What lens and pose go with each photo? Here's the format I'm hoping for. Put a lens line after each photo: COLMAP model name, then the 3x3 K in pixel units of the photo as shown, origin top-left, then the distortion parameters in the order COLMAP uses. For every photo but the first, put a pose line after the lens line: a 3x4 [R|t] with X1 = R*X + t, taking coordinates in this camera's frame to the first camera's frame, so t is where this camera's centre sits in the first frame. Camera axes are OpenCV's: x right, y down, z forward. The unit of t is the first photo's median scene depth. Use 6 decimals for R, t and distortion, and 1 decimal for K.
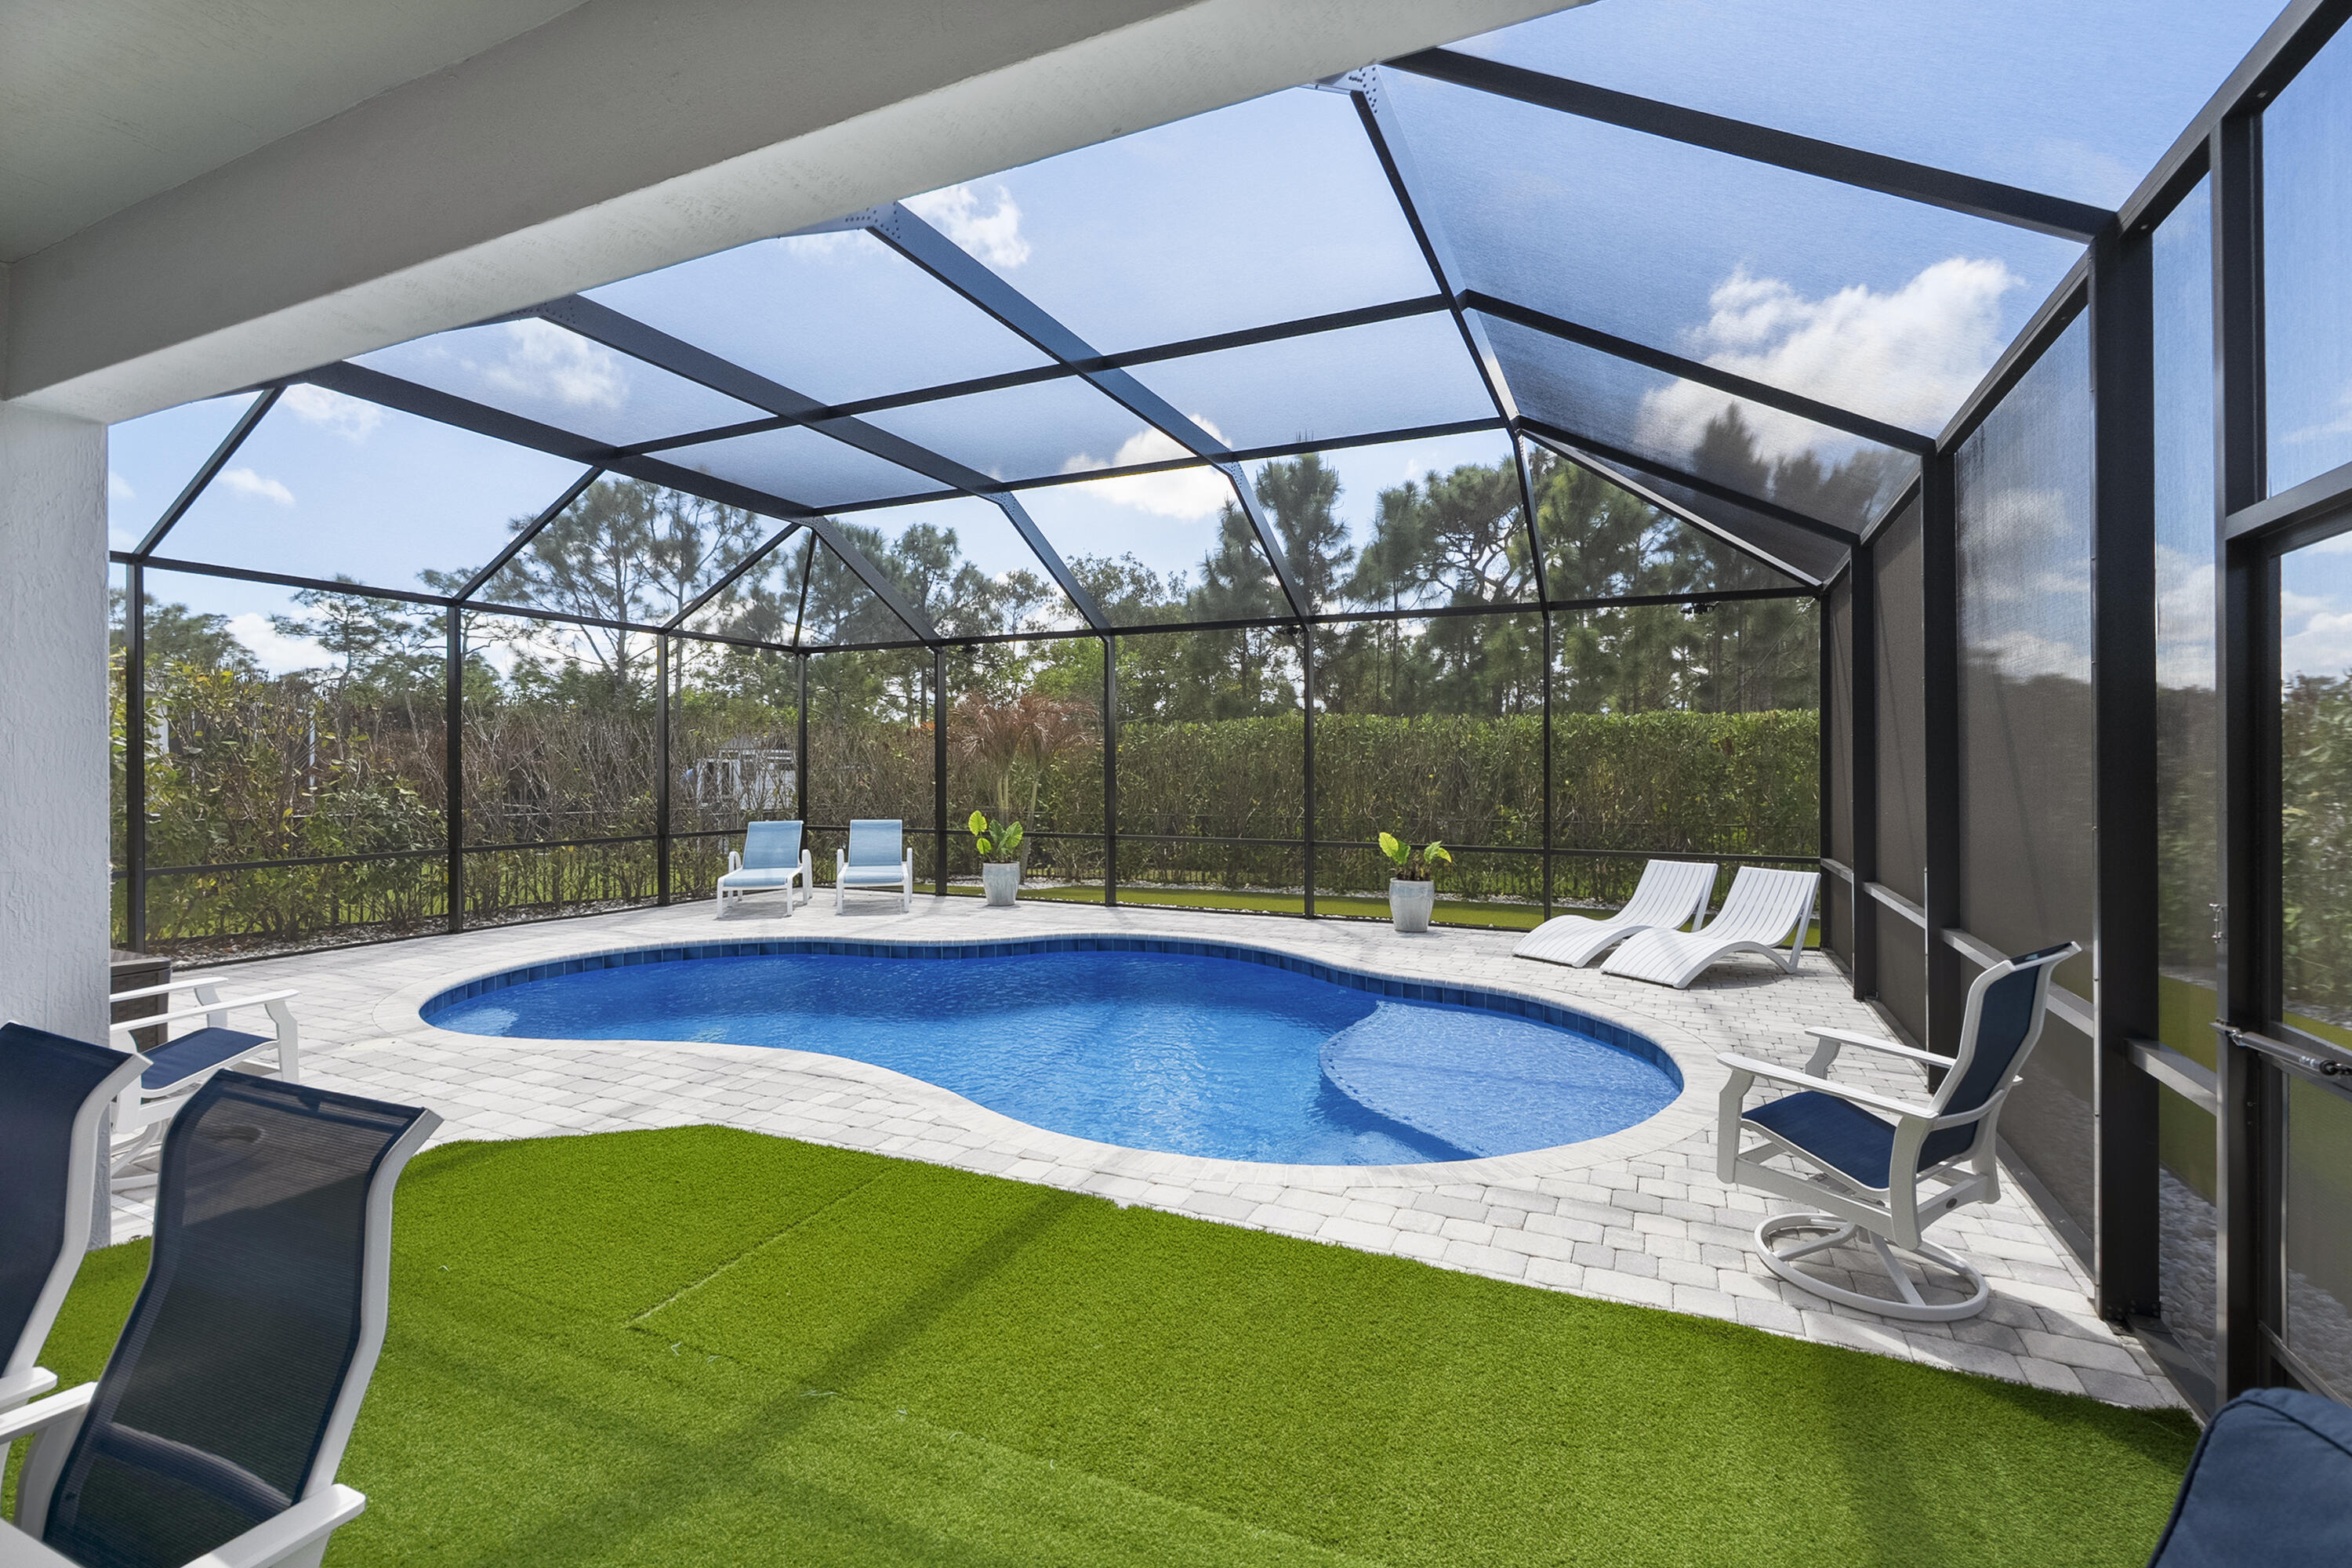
lens RADIAL K [[1083.4, 0, 1176.6], [0, 1083.4, 775.7], [0, 0, 1]] dist [-0.003546, 0.000226]
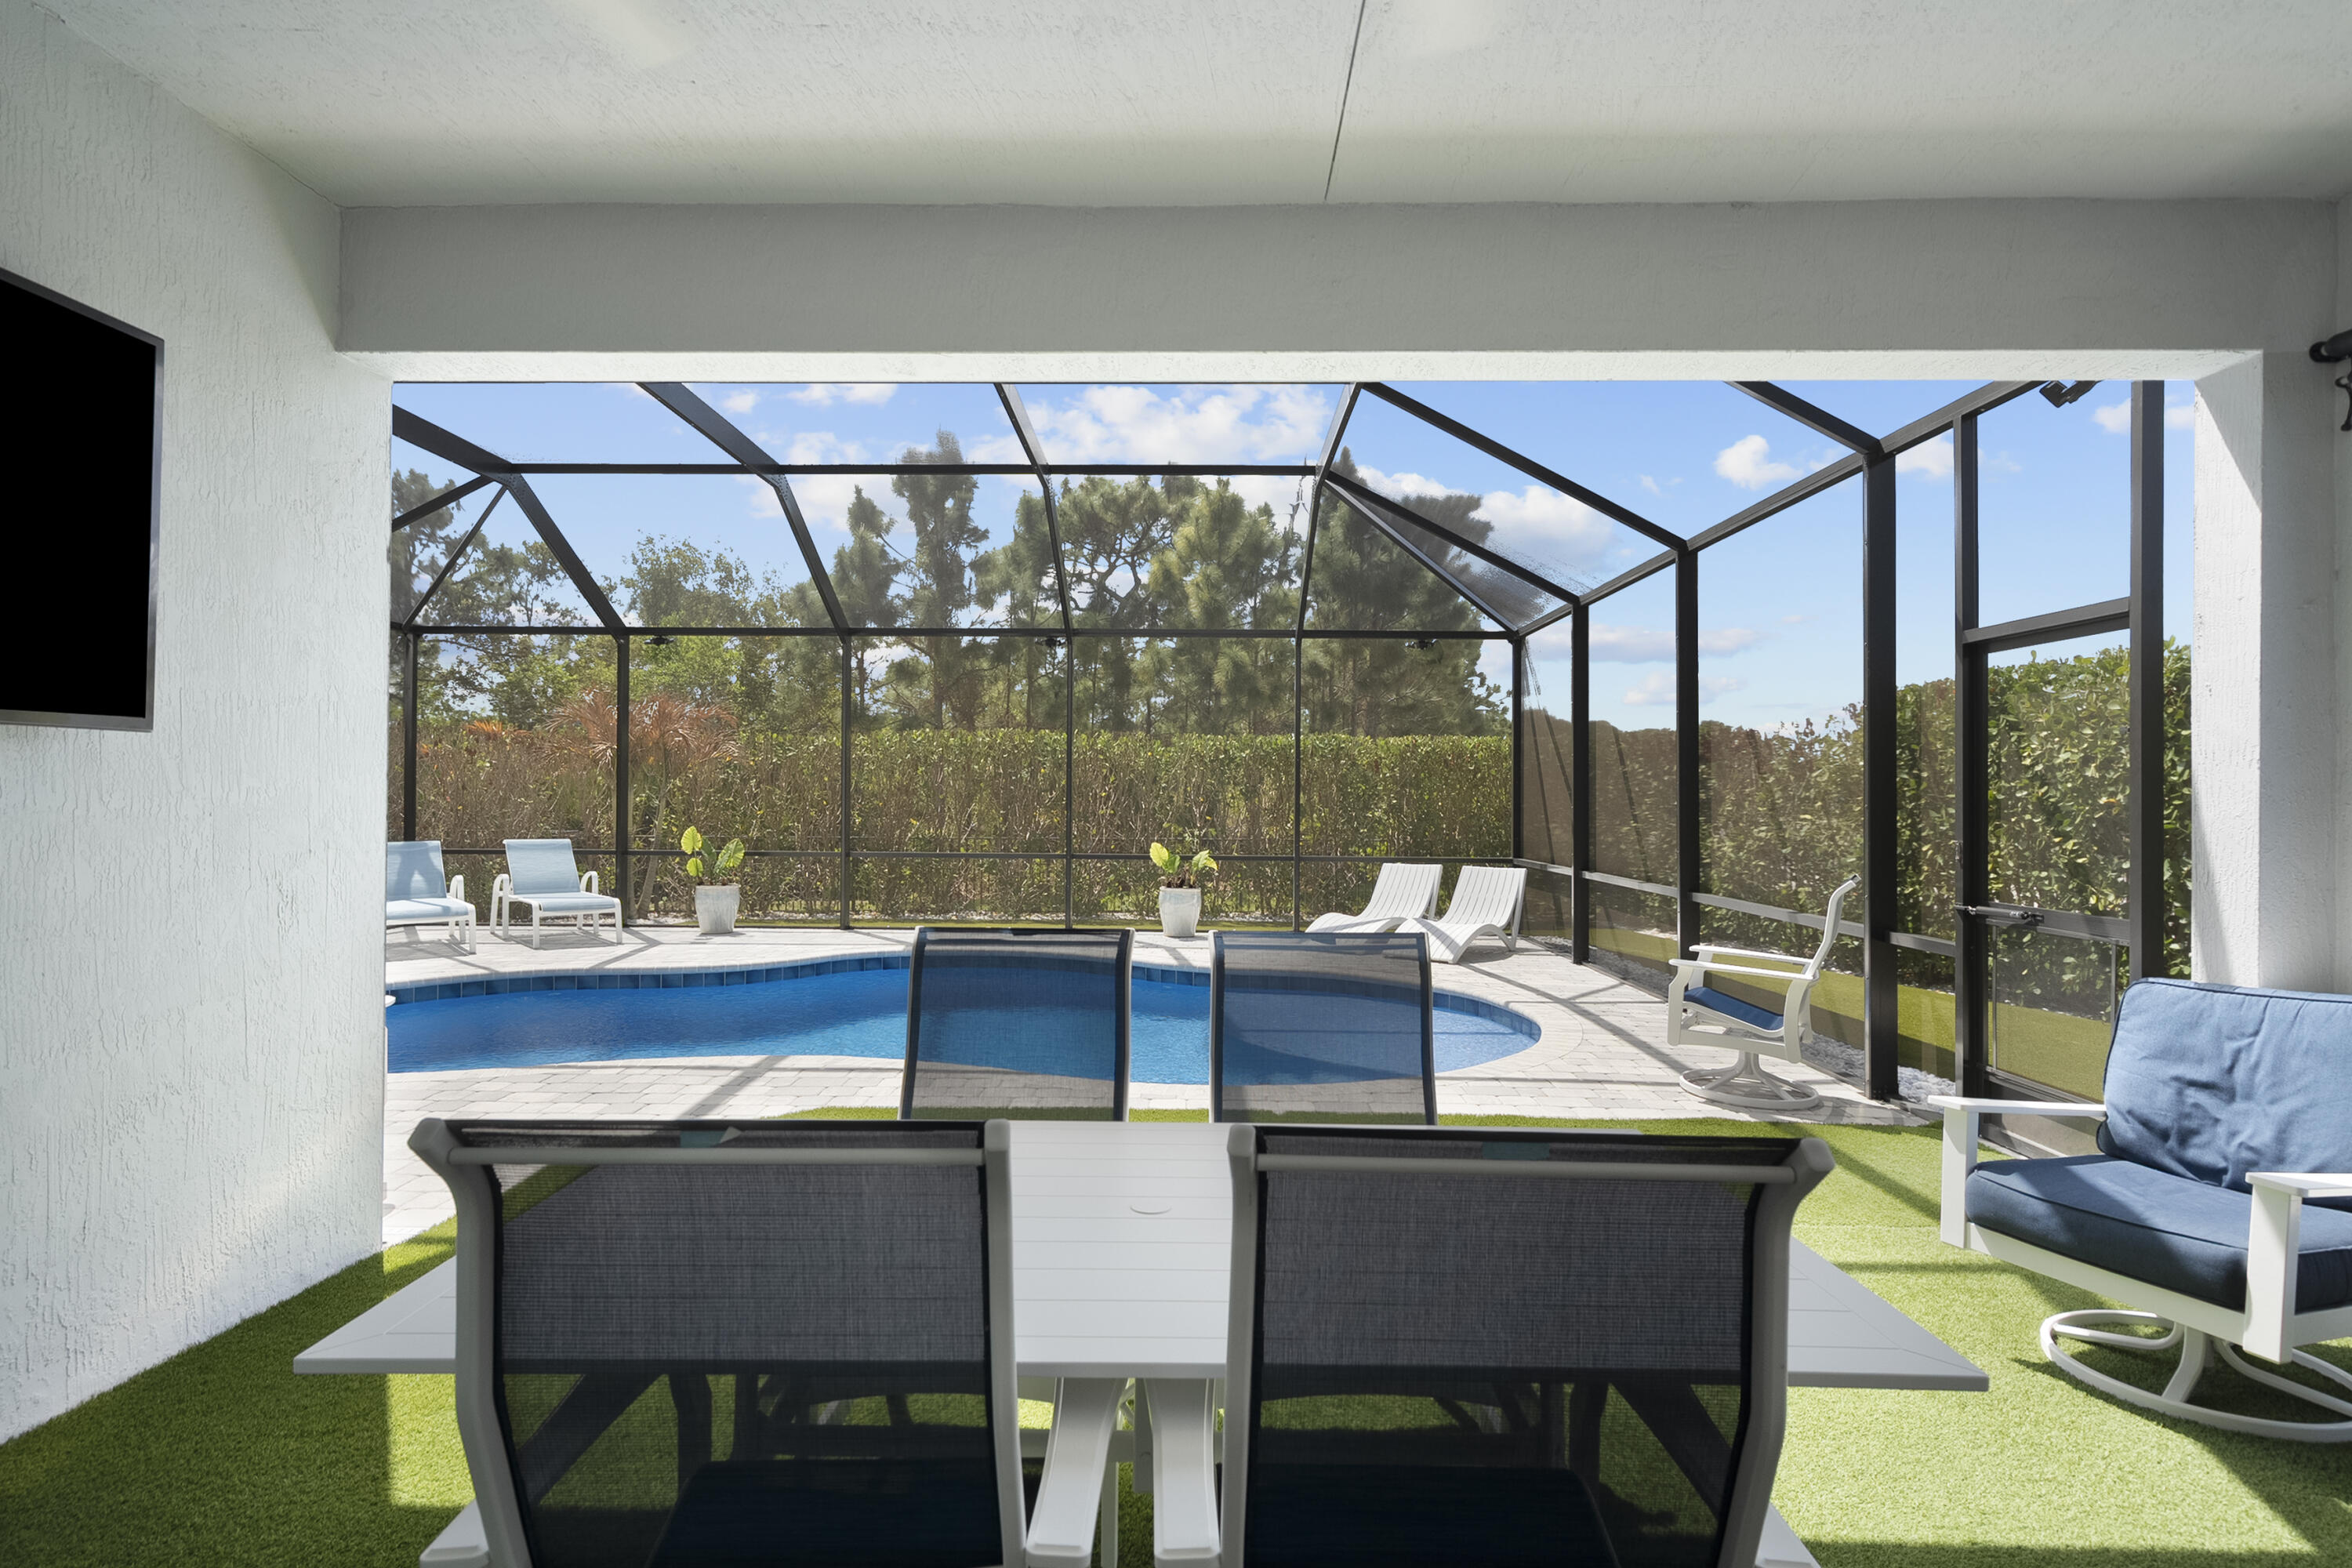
lens RADIAL K [[1236.0, 0, 1176.5], [0, 1236.0, 788.2], [0, 0, 1]] dist [0.002612, 0.000483]
pose [[0.919216, 0.006634, 0.393698, -0.228237], [-0.002117, 0.999927, -0.011906, 0.012697], [-0.393748, 0.010110, 0.919163, -0.086904]]
